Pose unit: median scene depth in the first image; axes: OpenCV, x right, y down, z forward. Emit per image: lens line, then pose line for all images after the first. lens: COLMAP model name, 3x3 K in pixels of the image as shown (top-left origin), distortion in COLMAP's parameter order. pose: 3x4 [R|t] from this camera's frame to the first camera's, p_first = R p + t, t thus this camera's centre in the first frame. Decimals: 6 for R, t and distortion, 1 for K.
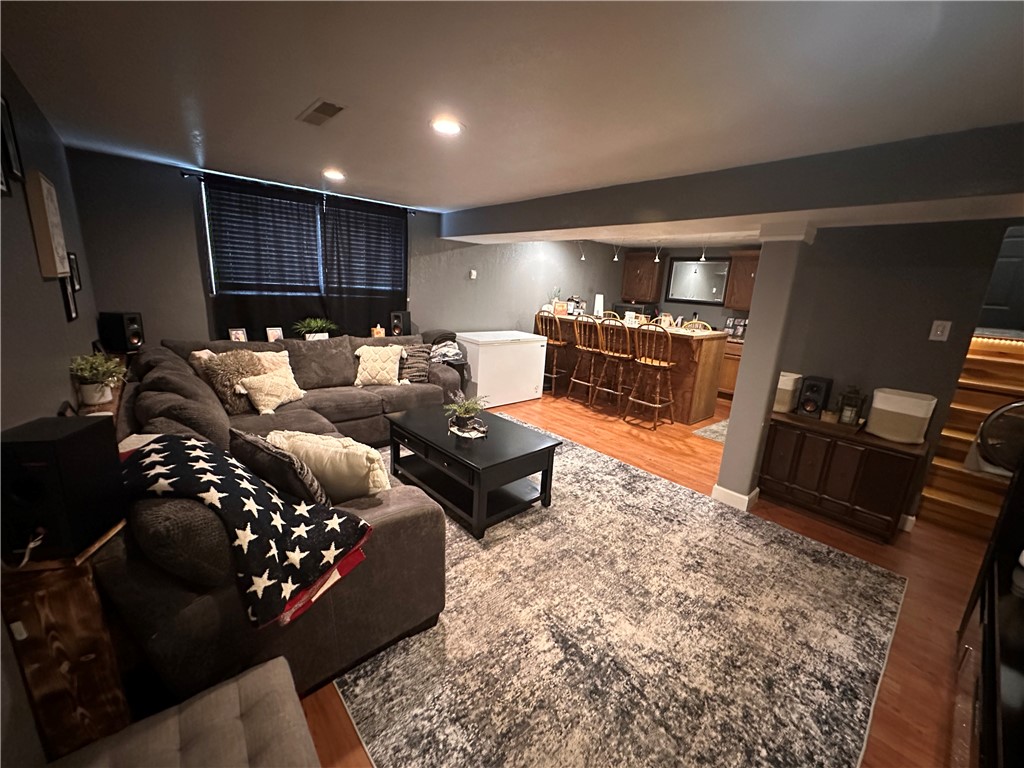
lens RADIAL K [[411.1, 0, 512.4], [0, 411.1, 383.1], [0, 0, 1]] dist [-0.003938, 0.000465]
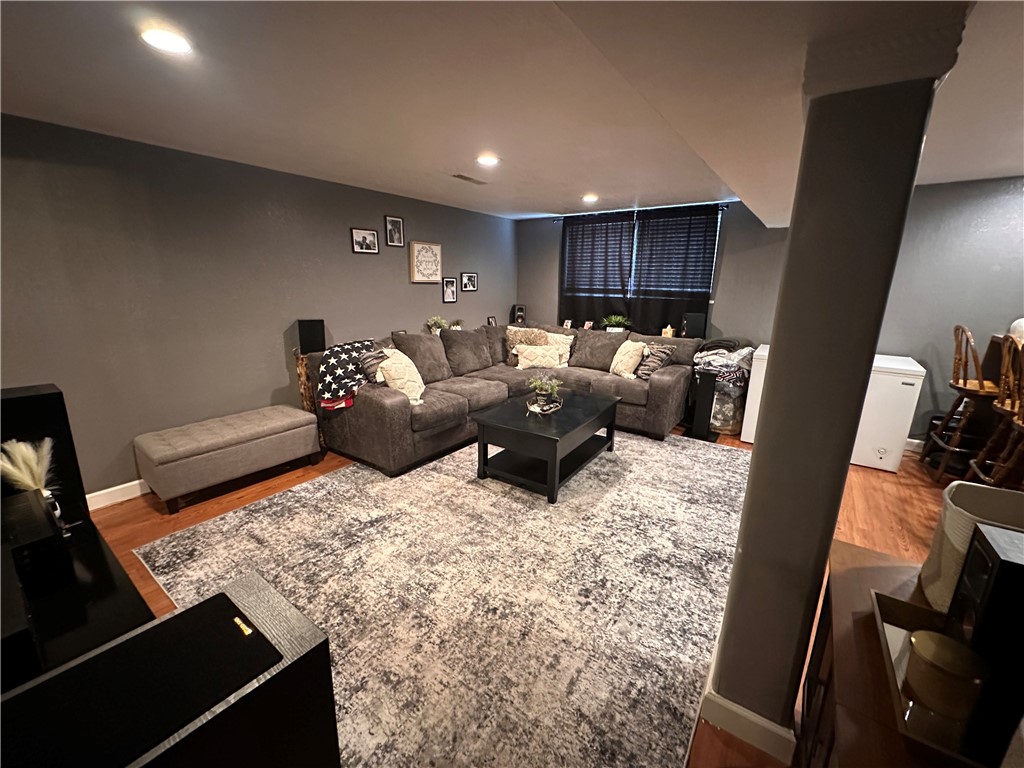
lens RADIAL K [[411.1, 0, 513.3], [0, 411.1, 383.2], [0, 0, 1]] dist [-0.003938, 0.000465]
pose [[0.225639, 0.183240, -0.956823, 1.145767], [-0.229109, 0.964586, 0.130698, -0.091438], [0.946887, 0.189727, 0.259631, 0.758156]]
